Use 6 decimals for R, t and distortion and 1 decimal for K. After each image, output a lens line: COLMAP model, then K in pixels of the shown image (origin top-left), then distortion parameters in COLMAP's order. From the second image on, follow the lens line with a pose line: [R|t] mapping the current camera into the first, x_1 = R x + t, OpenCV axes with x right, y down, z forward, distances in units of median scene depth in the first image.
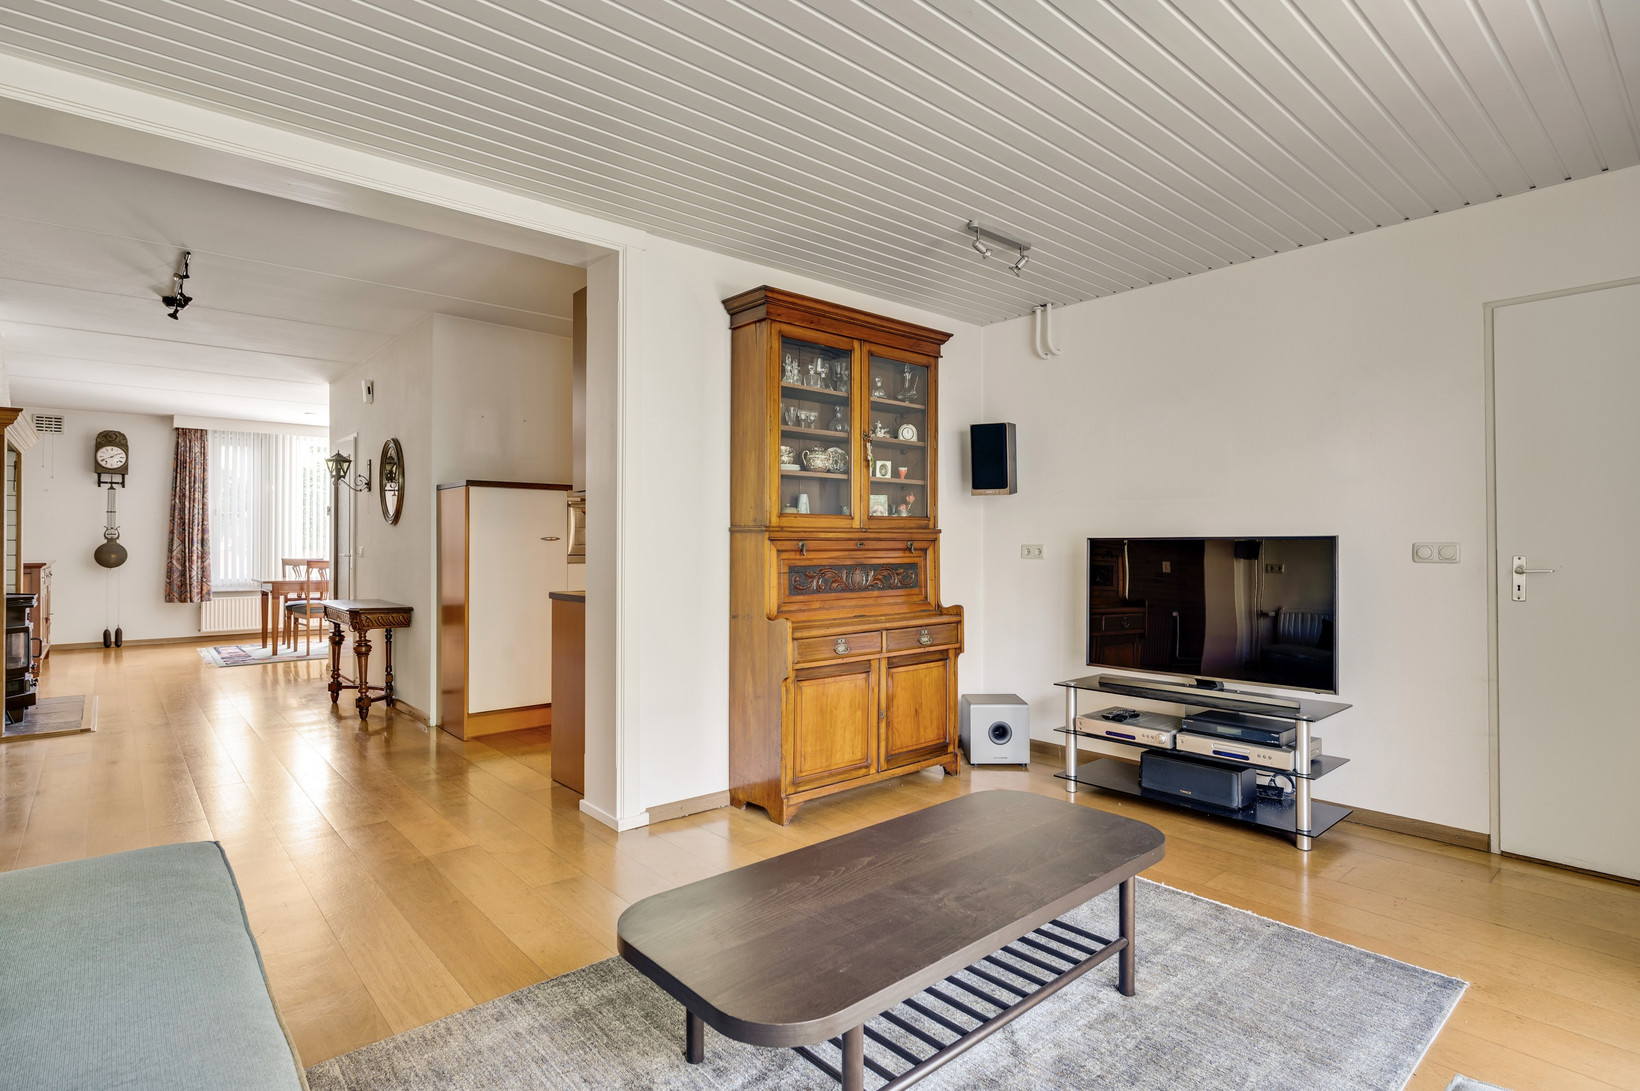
lens RADIAL K [[815.1, 0, 812.9], [0, 815.1, 538.1], [0, 0, 1]] dist [-0.002434, -0.000520]
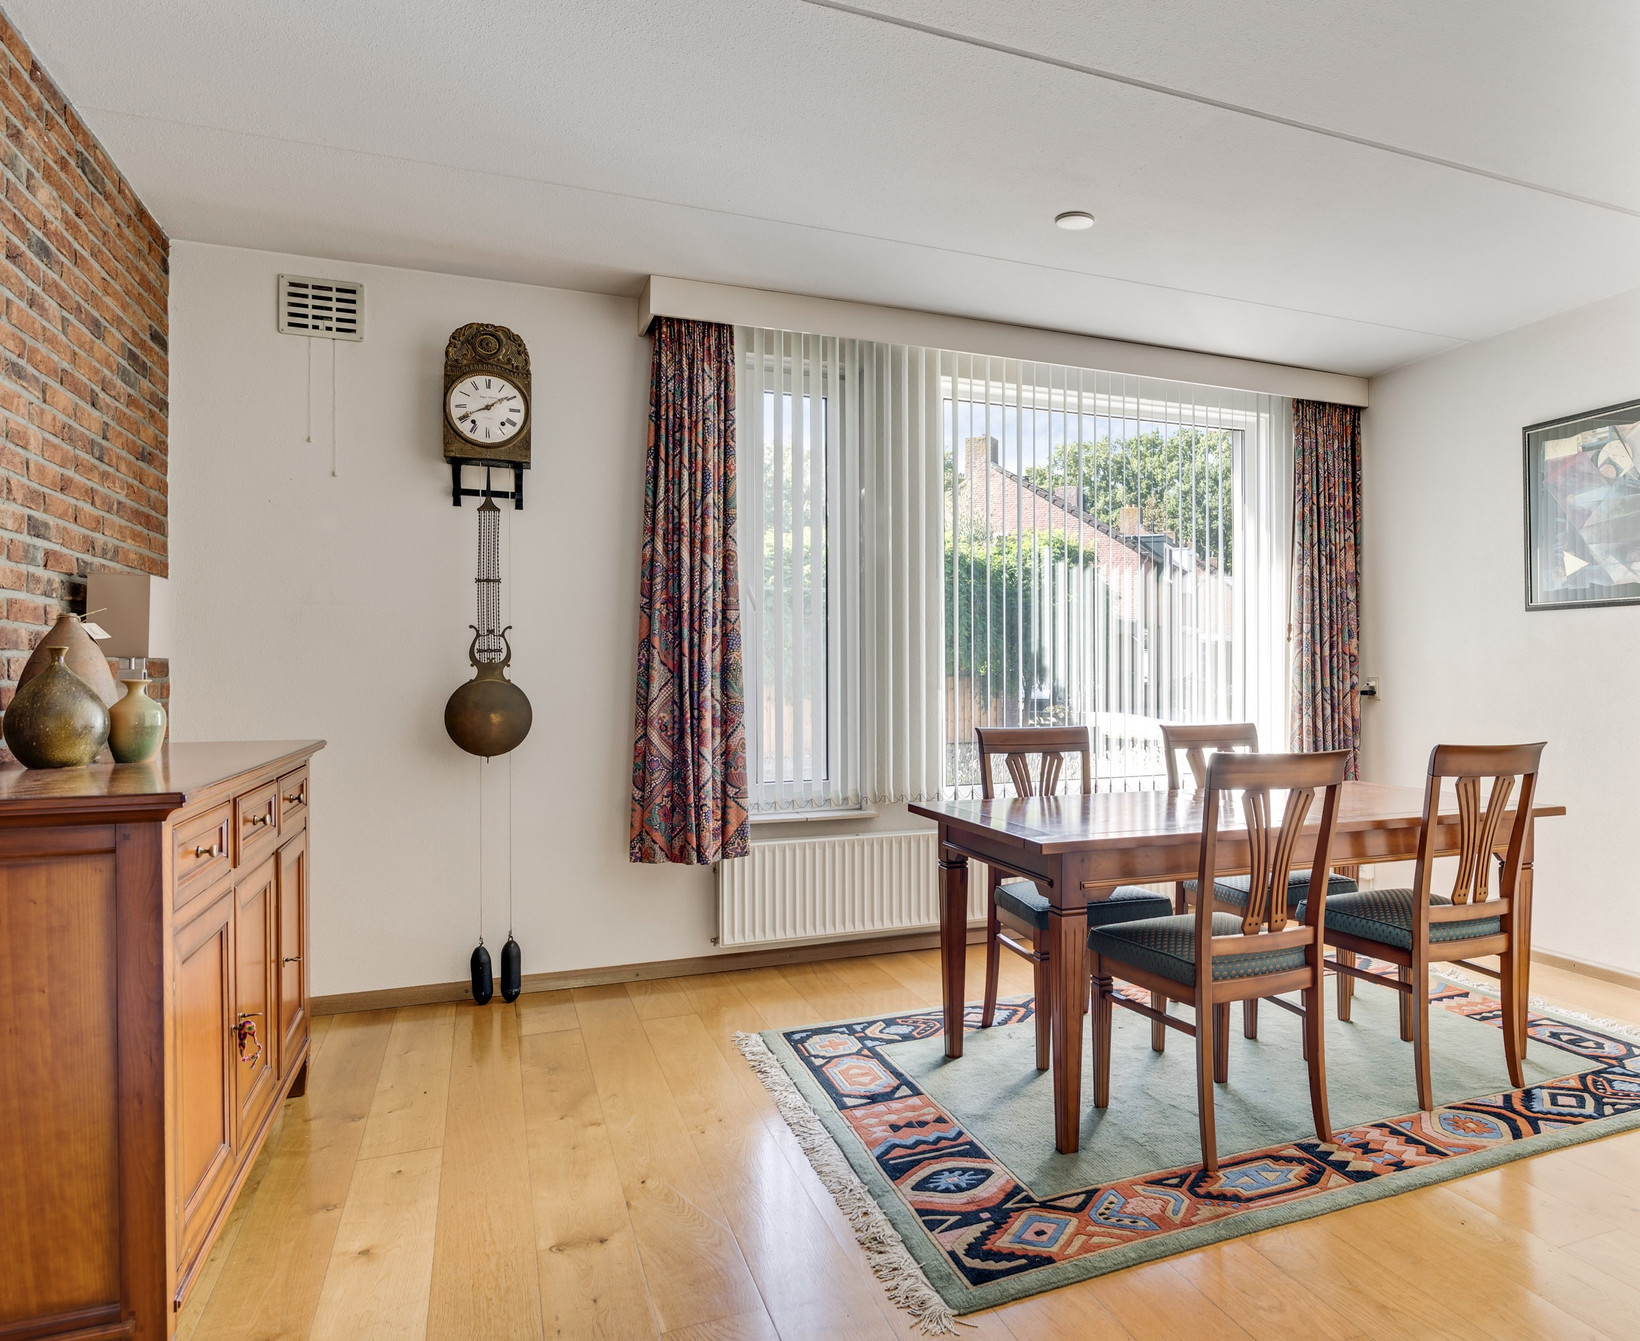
lens RADIAL K [[1117.6, 0, 1002.3], [0, 1117.6, 678.4], [0, 0, 1]] dist [0.002346, 0.002454]
pose [[0.959290, -0.002189, -0.282415, -0.529068], [0.005292, 0.999934, 0.010226, 0.002647], [0.282374, -0.011305, 0.959238, 0.616583]]
